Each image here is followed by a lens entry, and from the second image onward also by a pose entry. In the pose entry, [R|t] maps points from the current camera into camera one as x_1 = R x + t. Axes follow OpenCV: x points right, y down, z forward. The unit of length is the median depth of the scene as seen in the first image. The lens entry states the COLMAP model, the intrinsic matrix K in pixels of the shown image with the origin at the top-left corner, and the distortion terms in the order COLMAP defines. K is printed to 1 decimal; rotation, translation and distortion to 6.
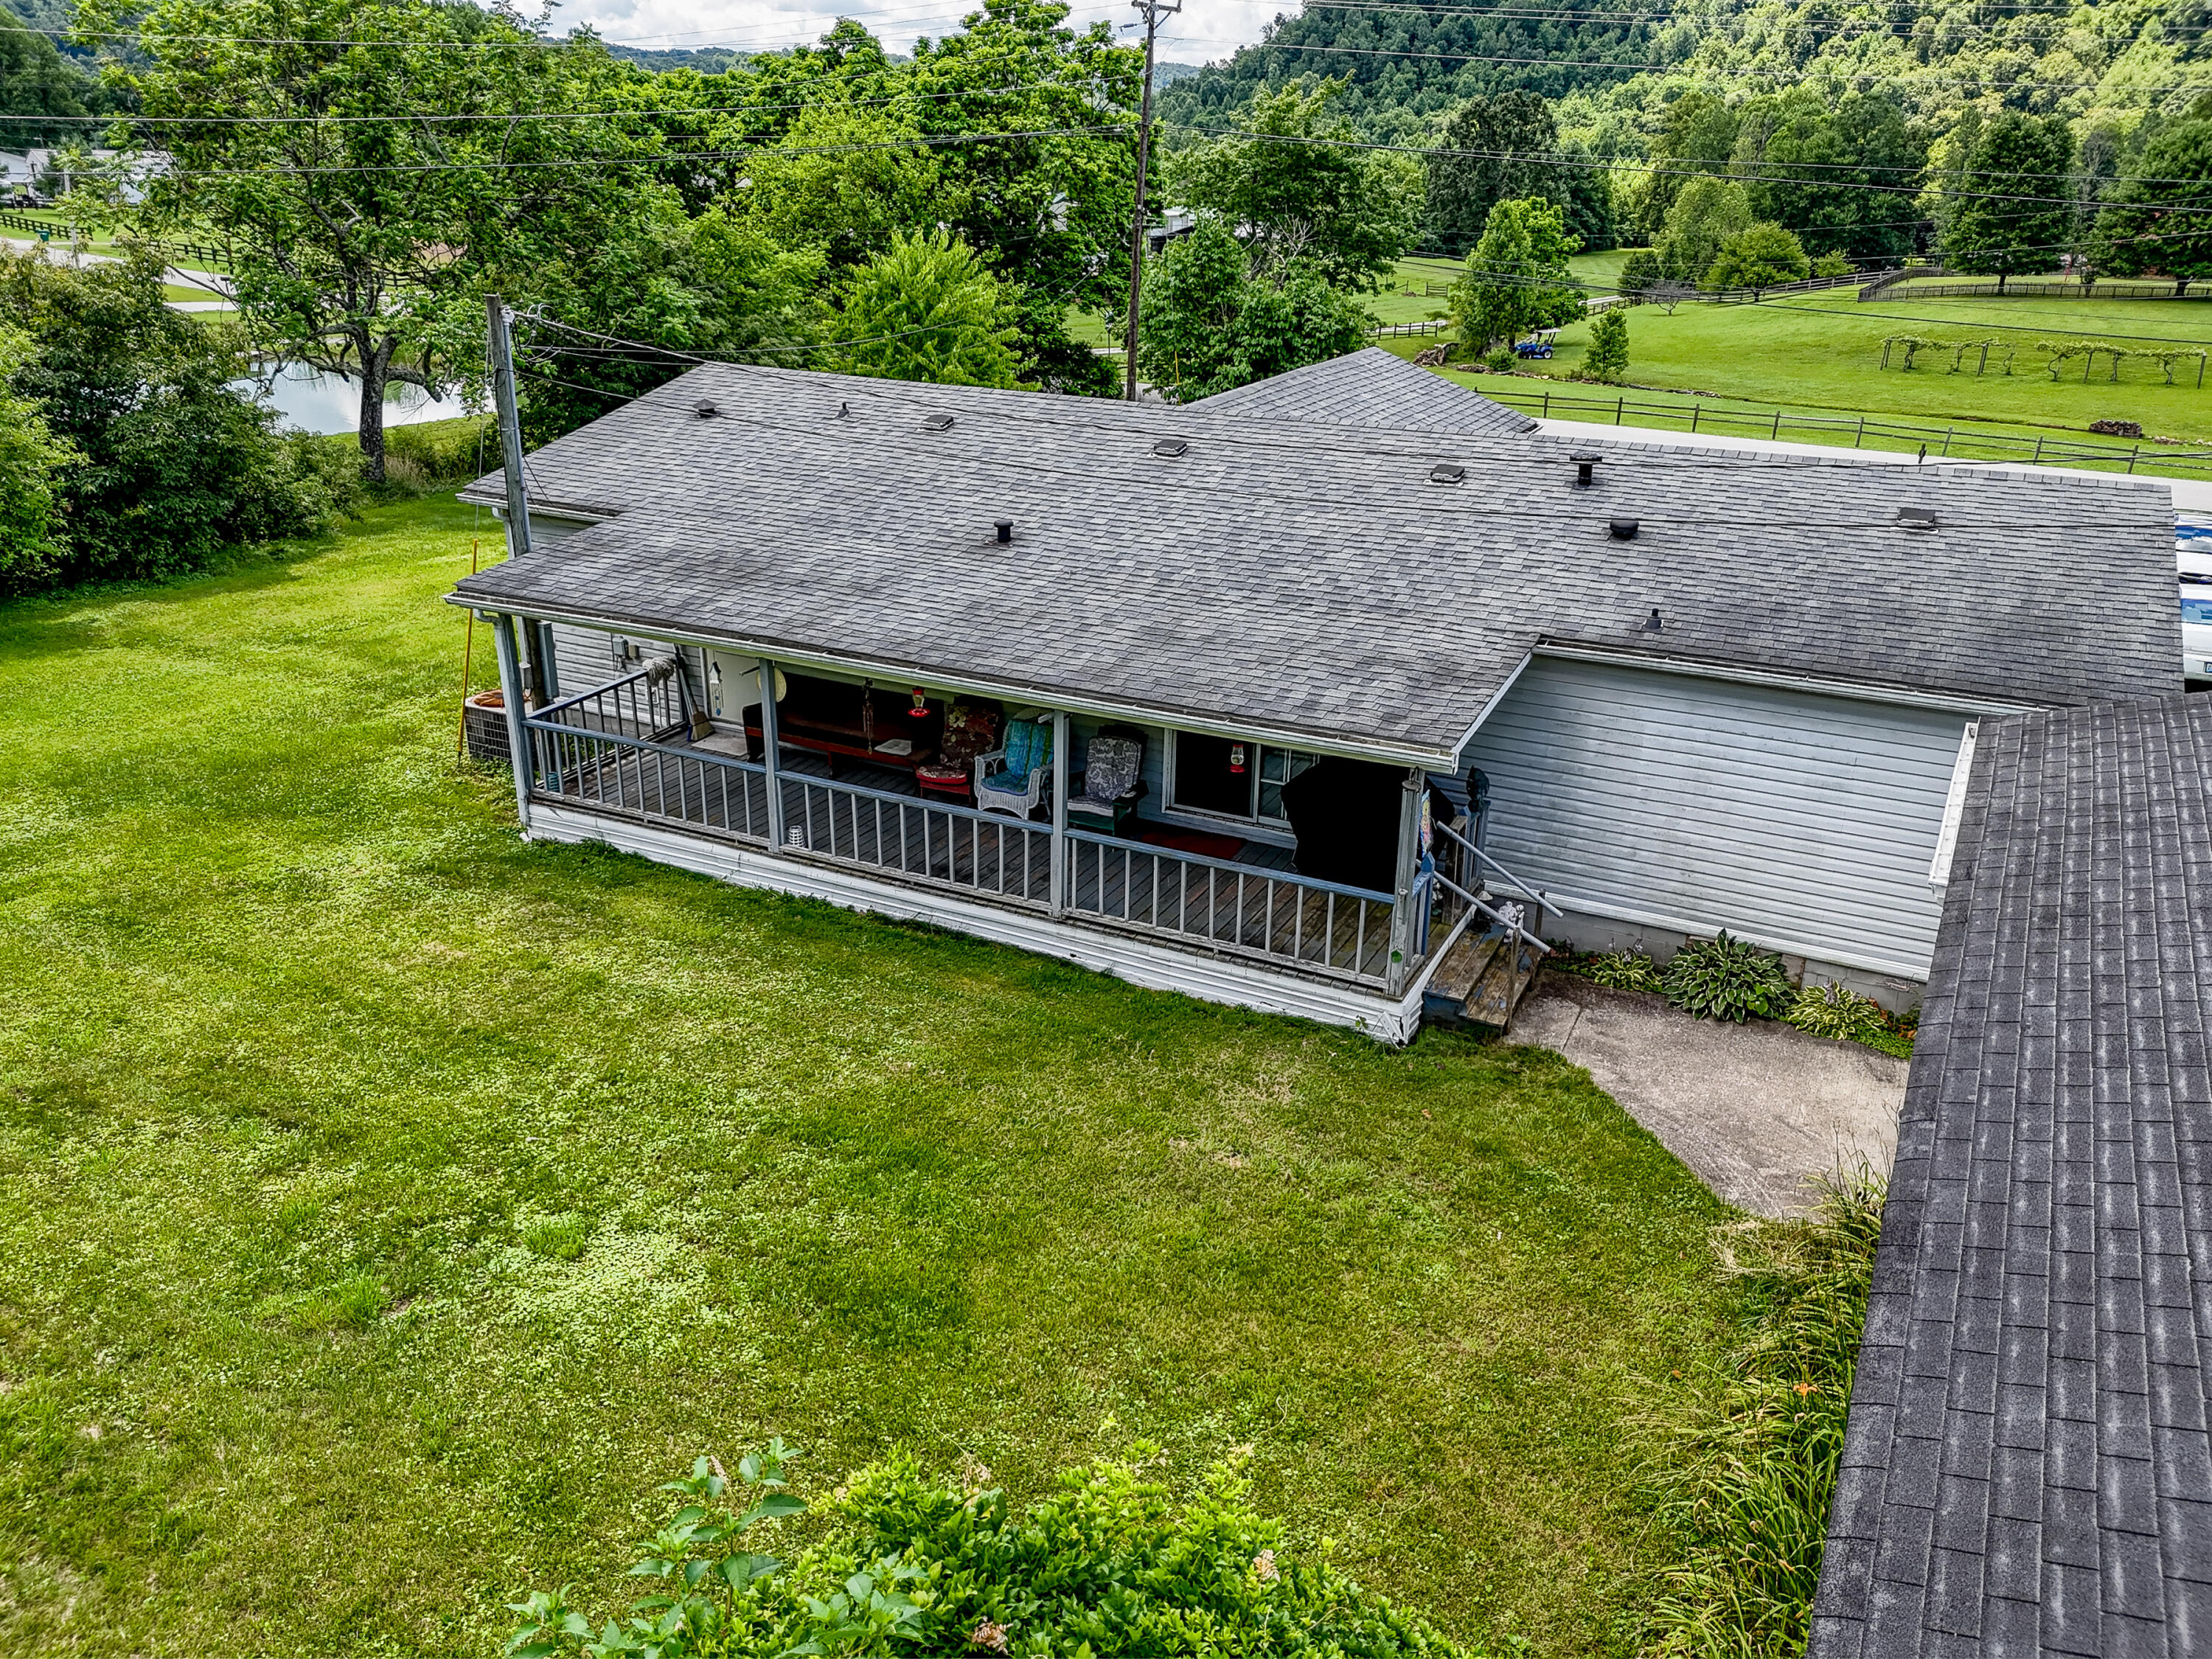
lens RADIAL K [[1630.9, 0, 1109.9], [0, 1630.9, 833.7], [0, 0, 1]] dist [0.080819, -0.086479]
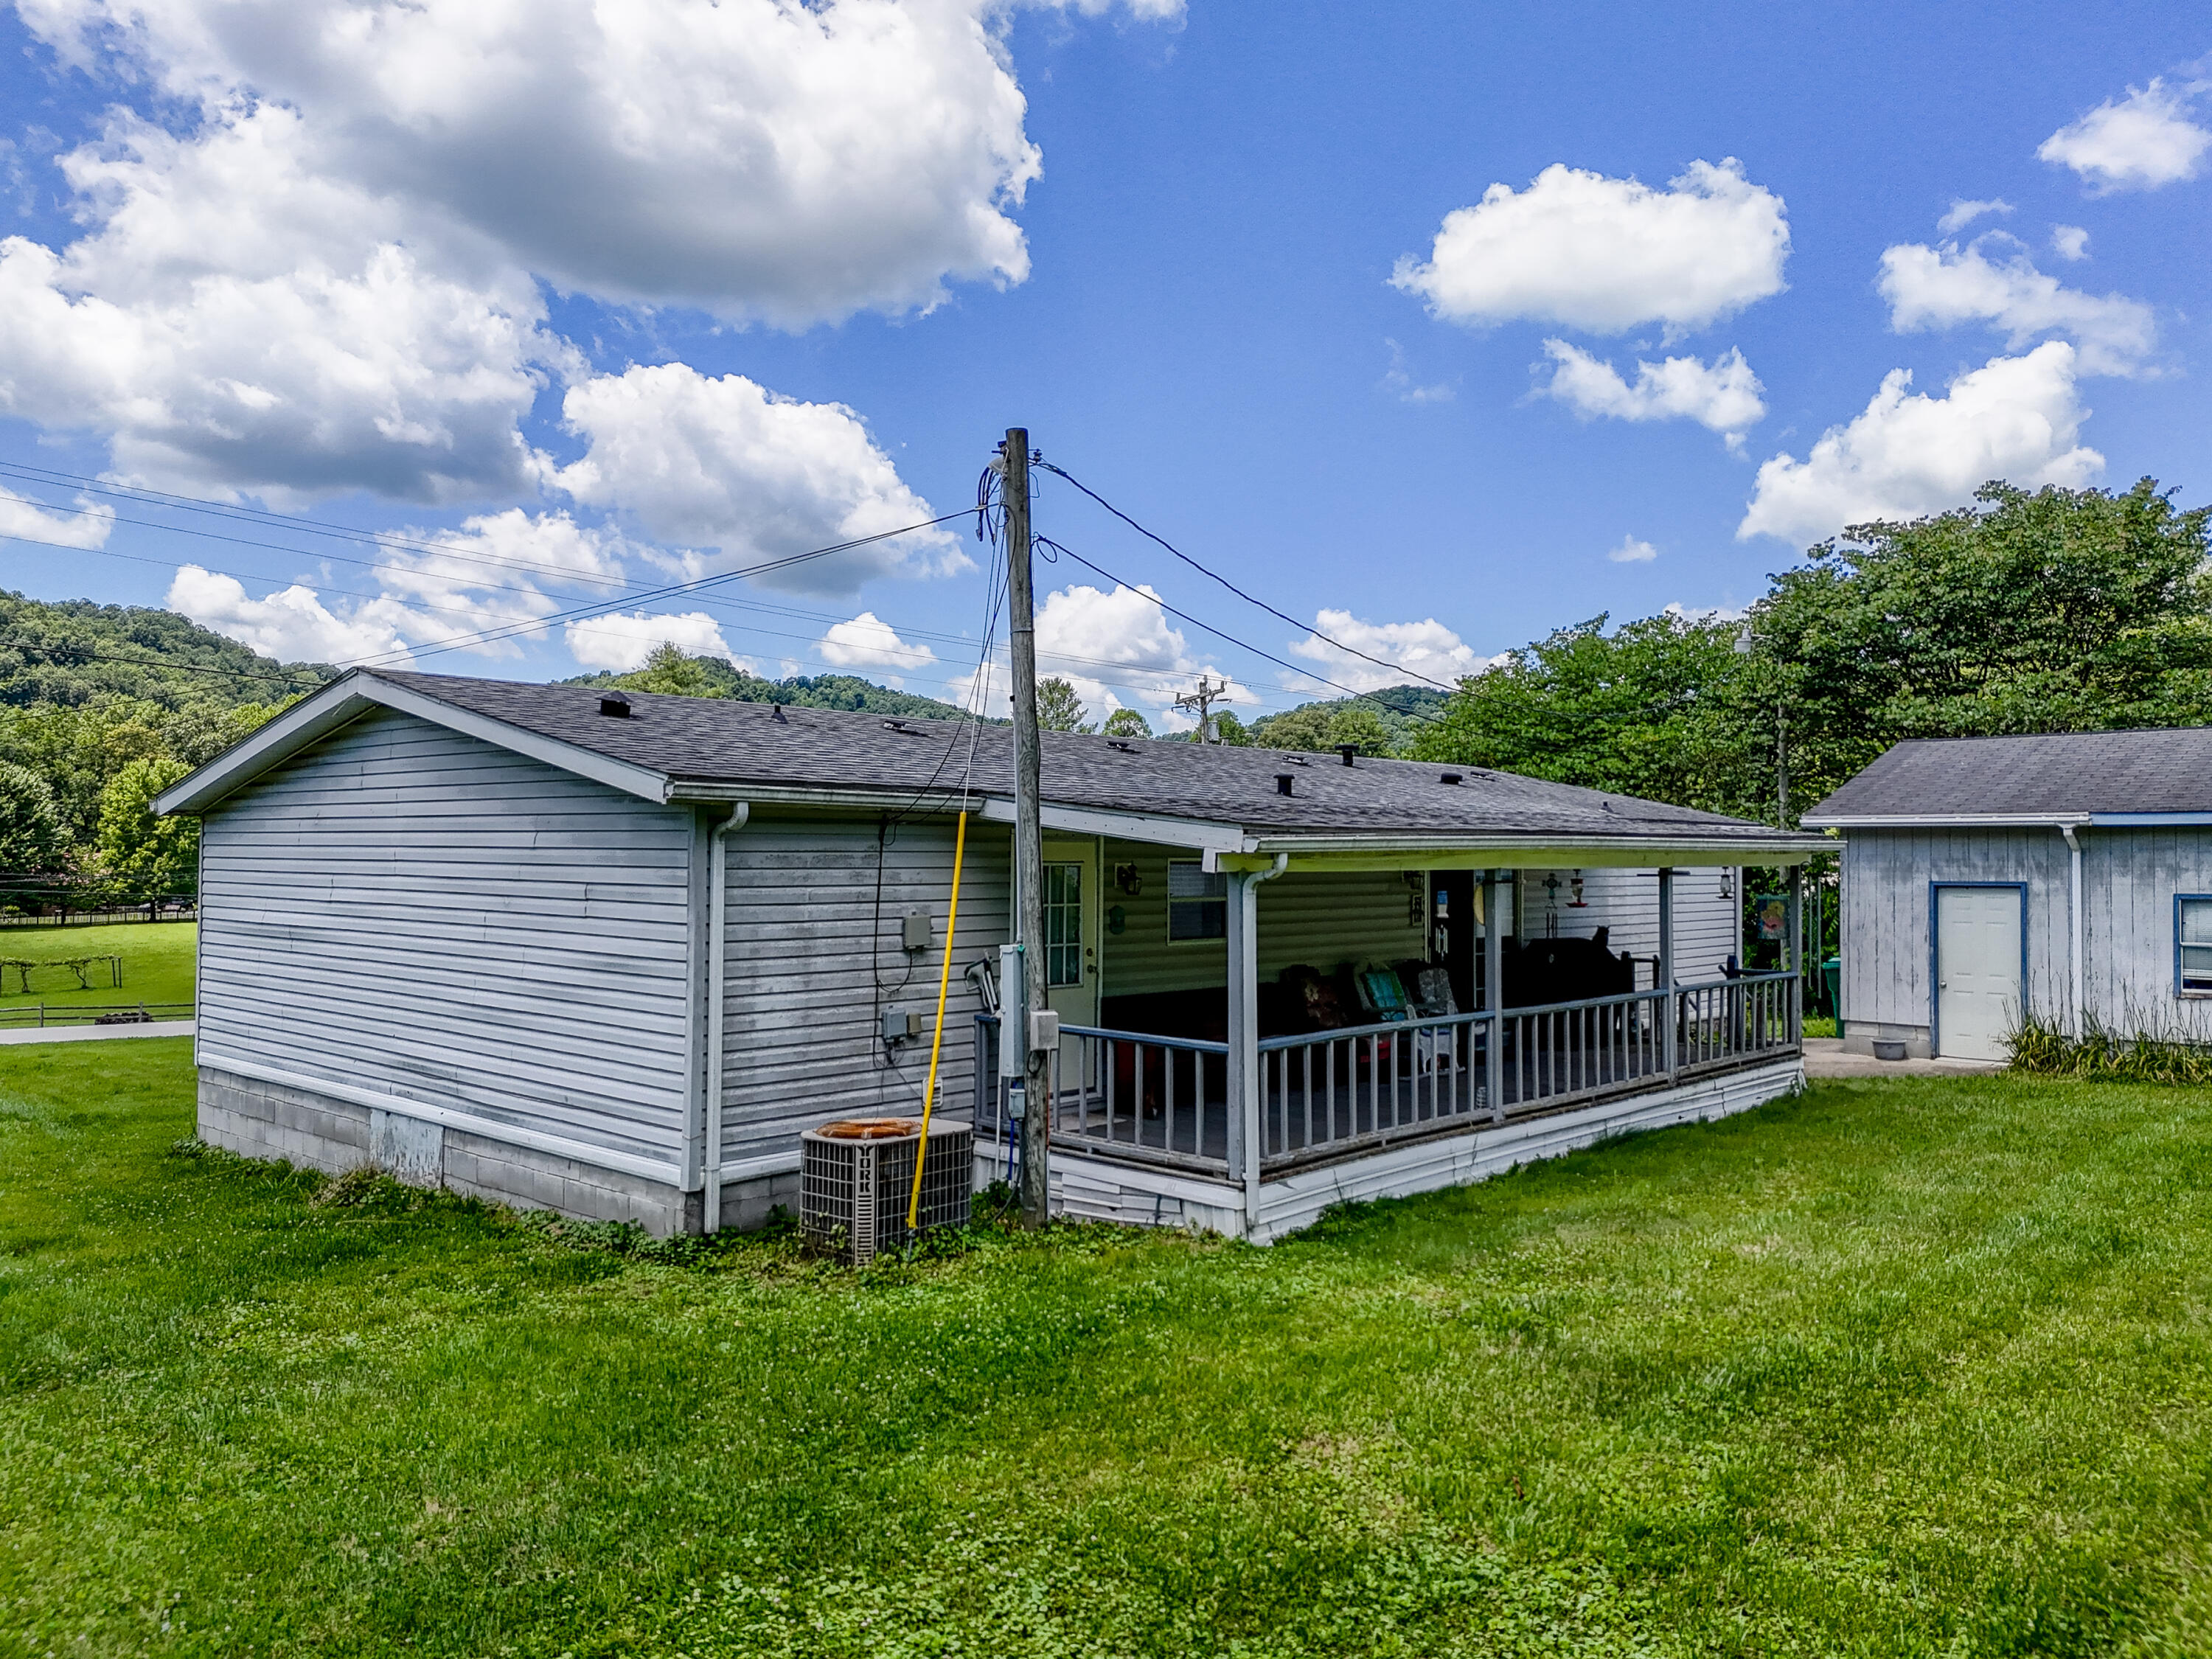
lens RADIAL K [[1617.8, 0, 1106.0], [0, 1617.8, 829.5], [0, 0, 1]] dist [0.084243, -0.083231]
pose [[0.289450, 0.002521, 0.957190, -1.128251], [0.372469, 0.920884, -0.115059, -0.110124], [-0.881751, 0.389827, 0.265611, 0.983756]]
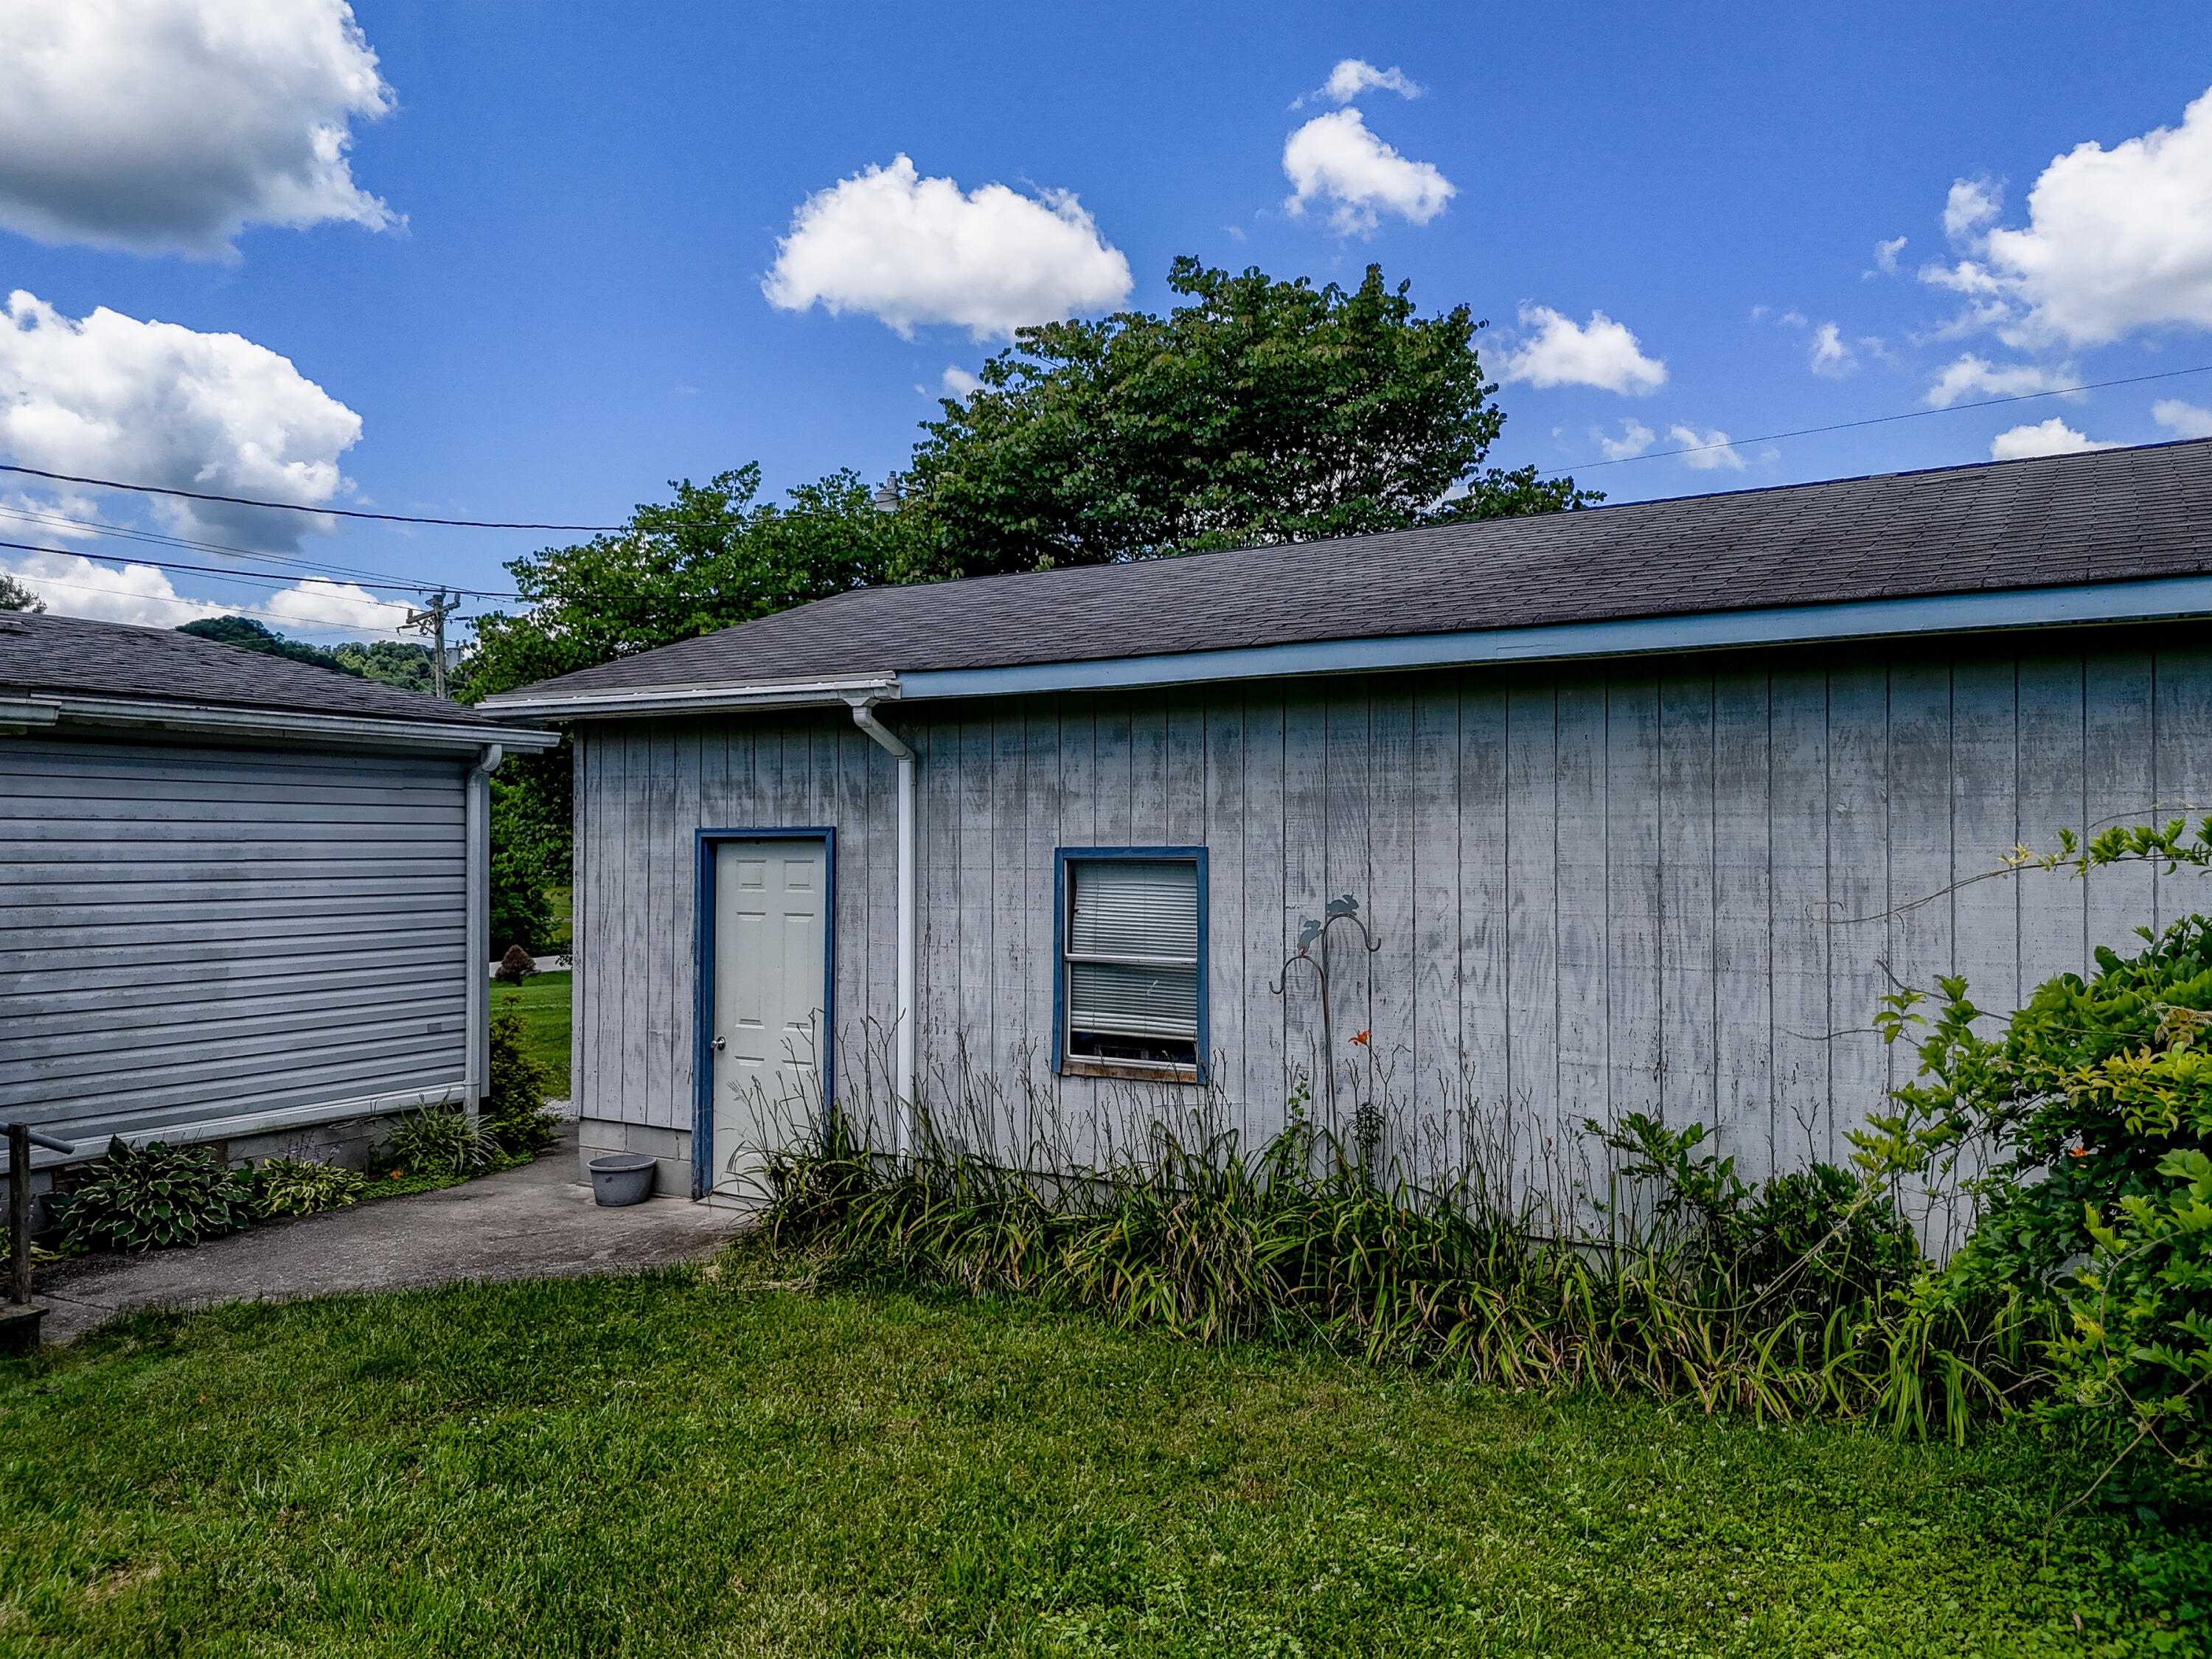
lens RADIAL K [[1630.9, 0, 1109.9], [0, 1630.9, 833.7], [0, 0, 1]] dist [0.080819, -0.086479]
pose [[0.043505, -0.011464, 0.998987, -0.247027], [0.388727, 0.921331, -0.006355, 0.102583], [-0.920325, 0.388610, 0.044539, 0.569201]]
